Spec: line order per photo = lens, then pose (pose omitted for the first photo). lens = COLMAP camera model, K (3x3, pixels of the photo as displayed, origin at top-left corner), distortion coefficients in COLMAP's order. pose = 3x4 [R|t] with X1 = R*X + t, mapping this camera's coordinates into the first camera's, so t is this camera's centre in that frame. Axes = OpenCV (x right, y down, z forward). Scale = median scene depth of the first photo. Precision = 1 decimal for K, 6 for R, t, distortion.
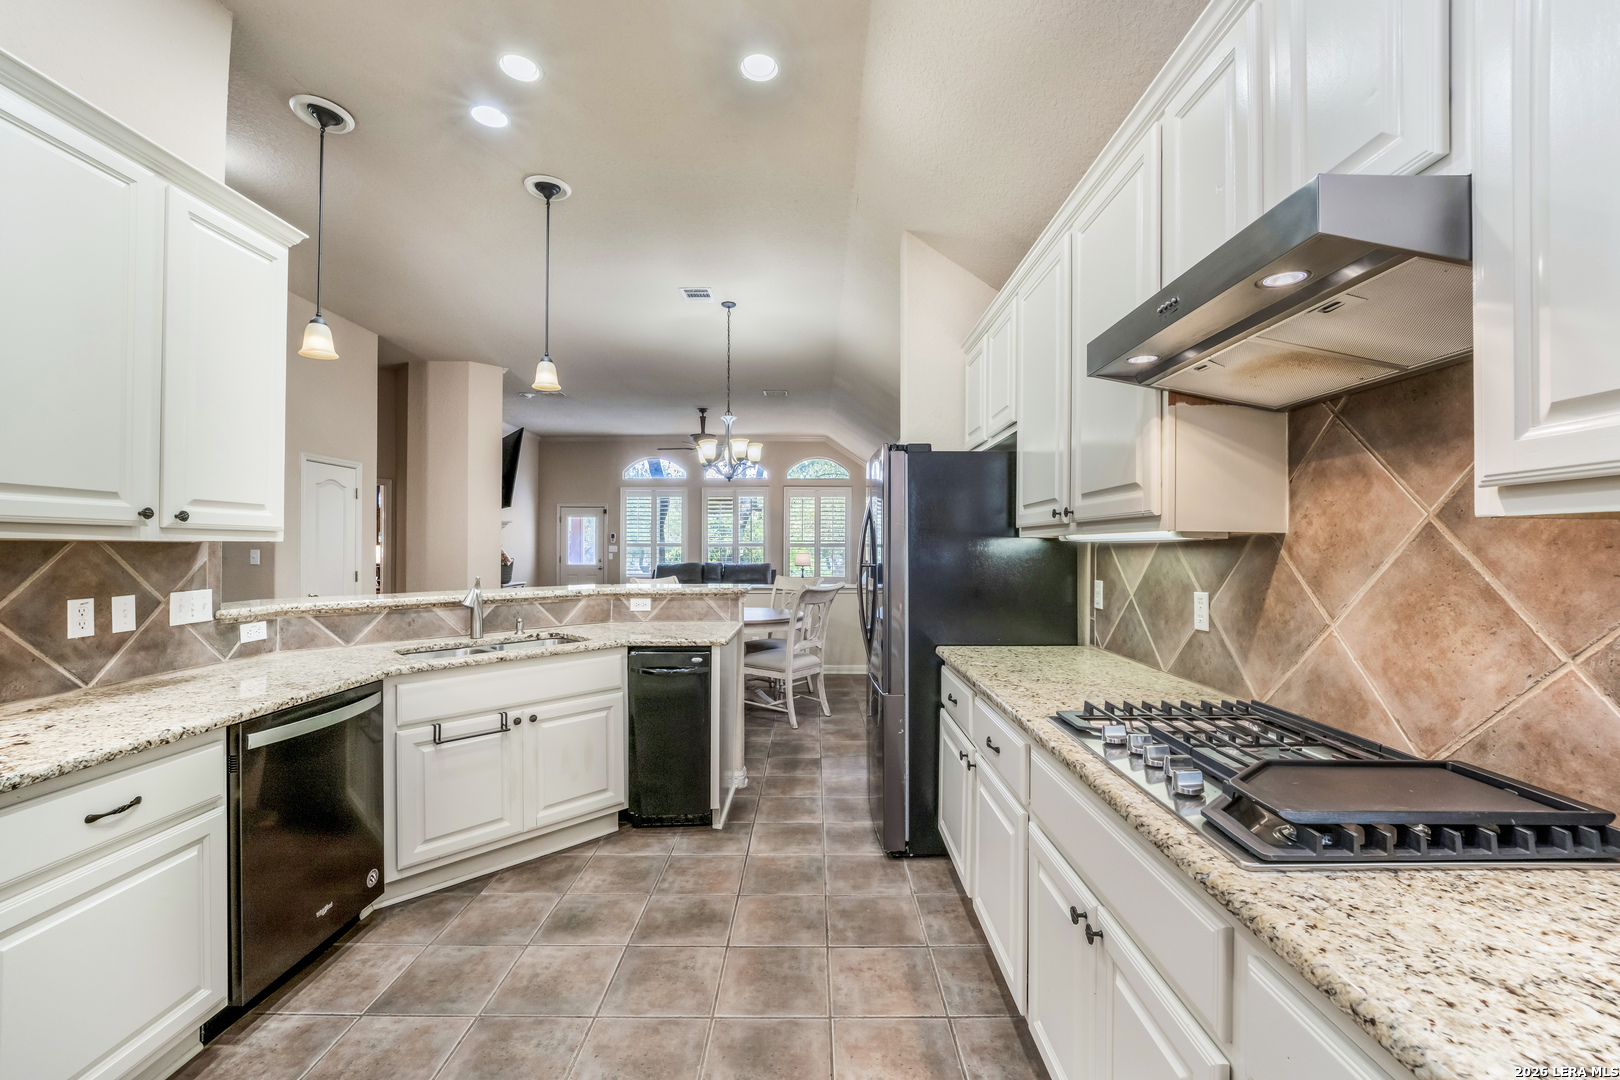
lens RADIAL K [[666.9, 0, 810.0], [0, 666.9, 544.3], [0, 0, 1]] dist [-0.013807, 0.002818]
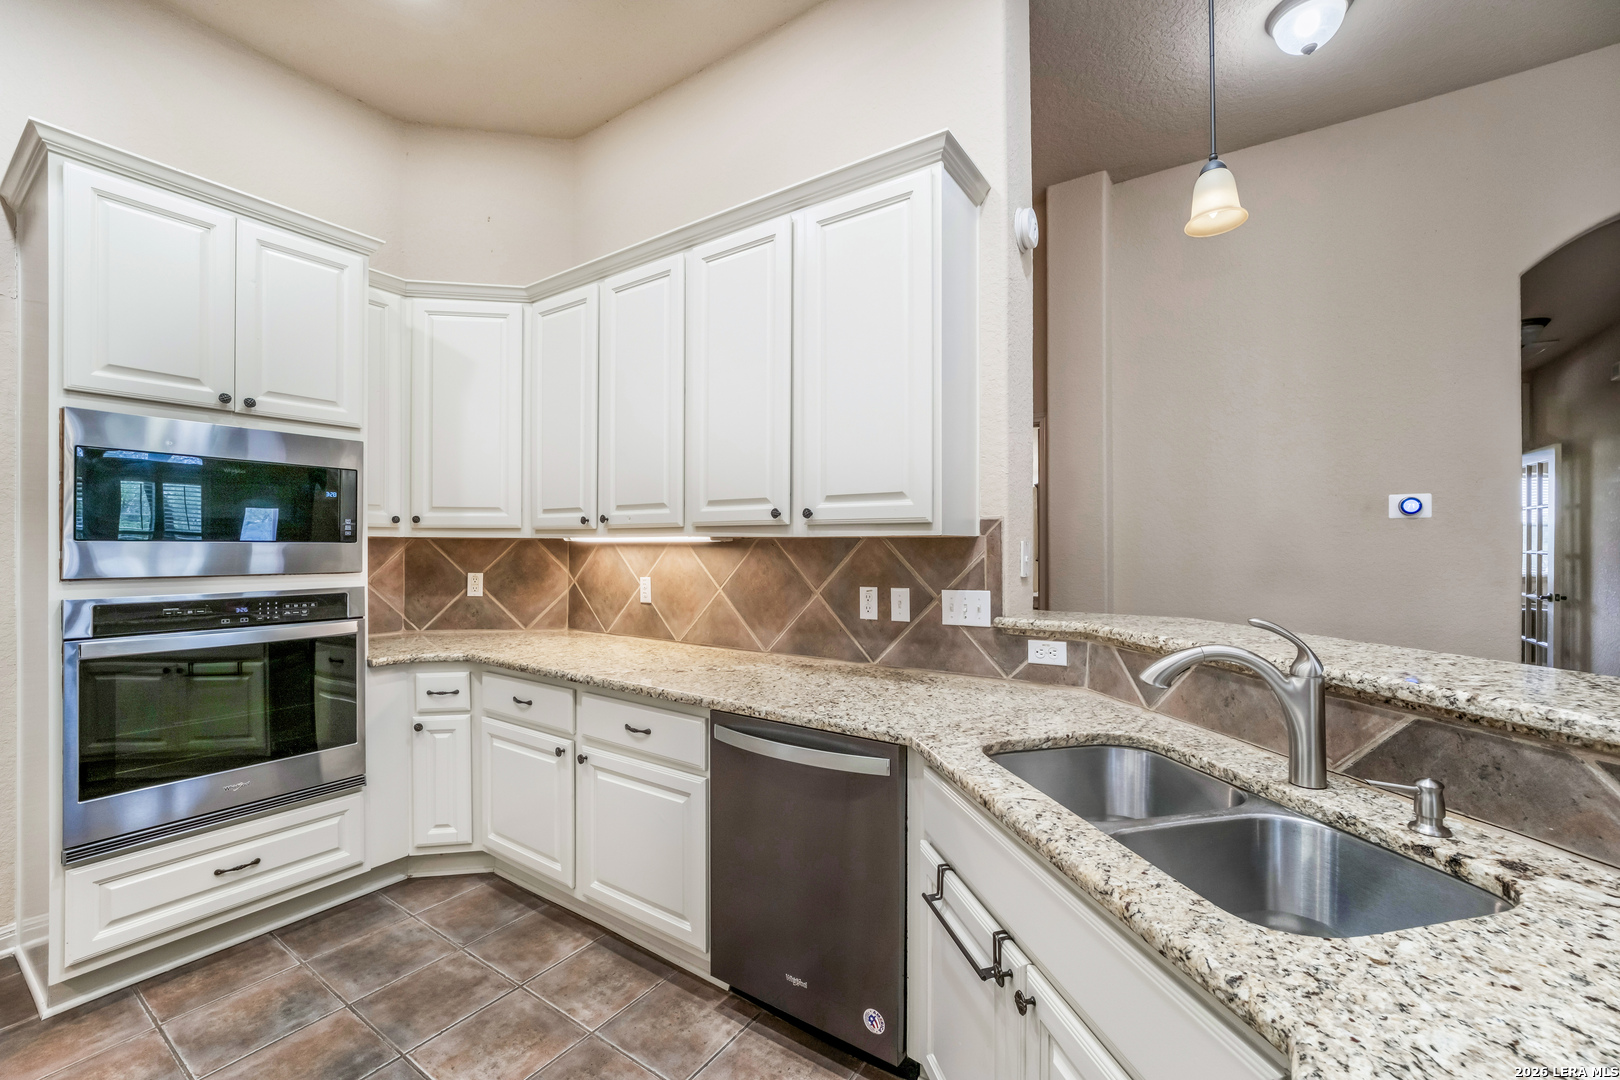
lens RADIAL K [[666.9, 0, 803.9], [0, 666.9, 546.4], [0, 0, 1]] dist [-0.013807, 0.002818]
pose [[-0.561790, 0.005262, -0.827263, -0.055643], [0.006108, 0.999979, 0.002212, 0.007308], [0.827257, -0.003810, -0.561810, 1.461314]]
